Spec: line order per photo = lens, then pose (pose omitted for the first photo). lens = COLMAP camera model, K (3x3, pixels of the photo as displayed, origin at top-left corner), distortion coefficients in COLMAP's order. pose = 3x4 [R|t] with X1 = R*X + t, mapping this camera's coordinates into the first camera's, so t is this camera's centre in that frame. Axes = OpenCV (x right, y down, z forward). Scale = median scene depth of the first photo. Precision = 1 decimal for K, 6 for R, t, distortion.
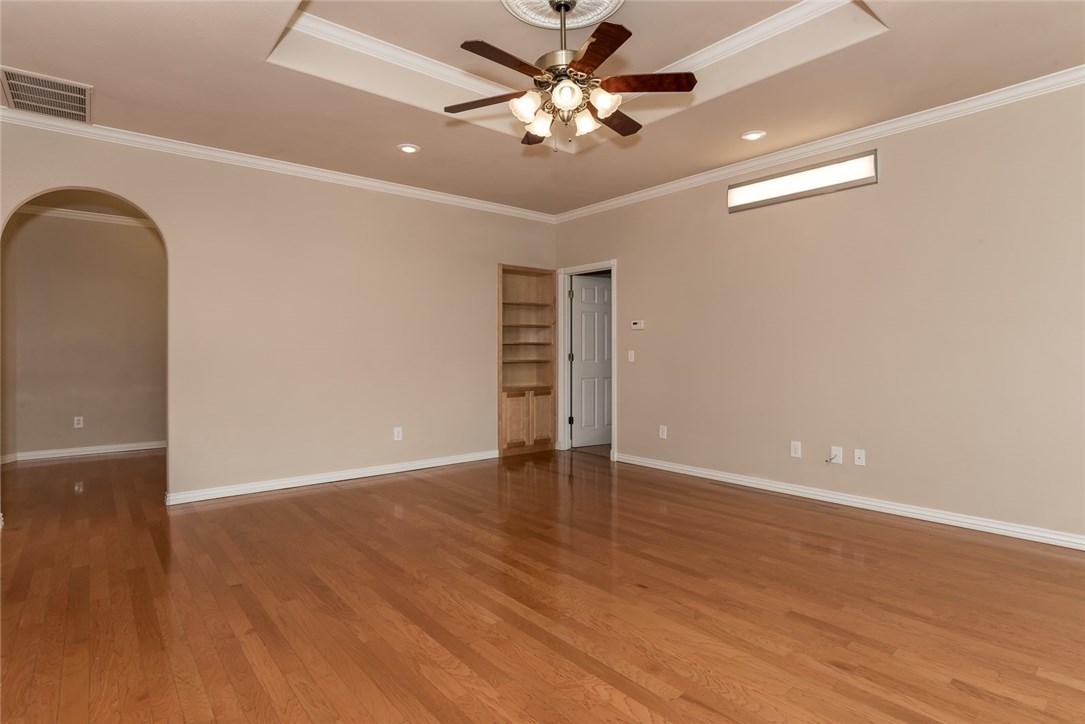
lens RADIAL K [[552.8, 0, 548.8], [0, 552.8, 350.4], [0, 0, 1]] dist [-0.035600, 0.001085]
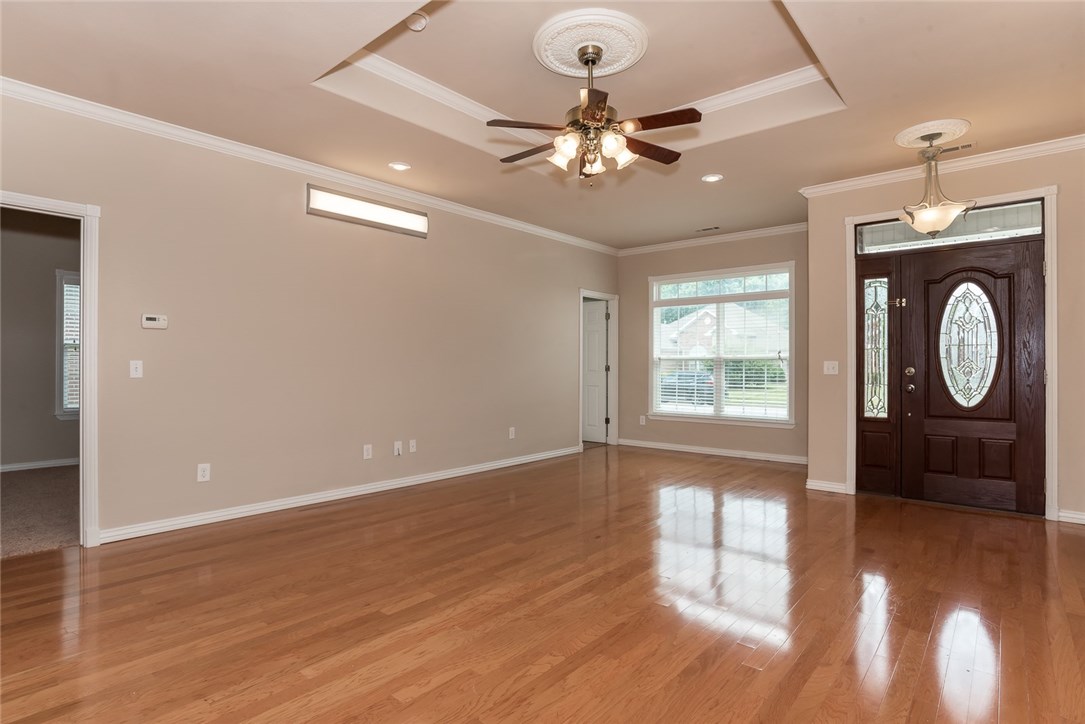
lens RADIAL K [[551.6, 0, 543.3], [0, 551.6, 368.0], [0, 0, 1]] dist [-0.033538, 0.000772]
pose [[-0.152116, -0.002753, 0.988359, -0.897926], [-0.007821, 0.999968, 0.001581, 0.007648], [-0.988332, -0.007489, -0.152133, 1.044965]]
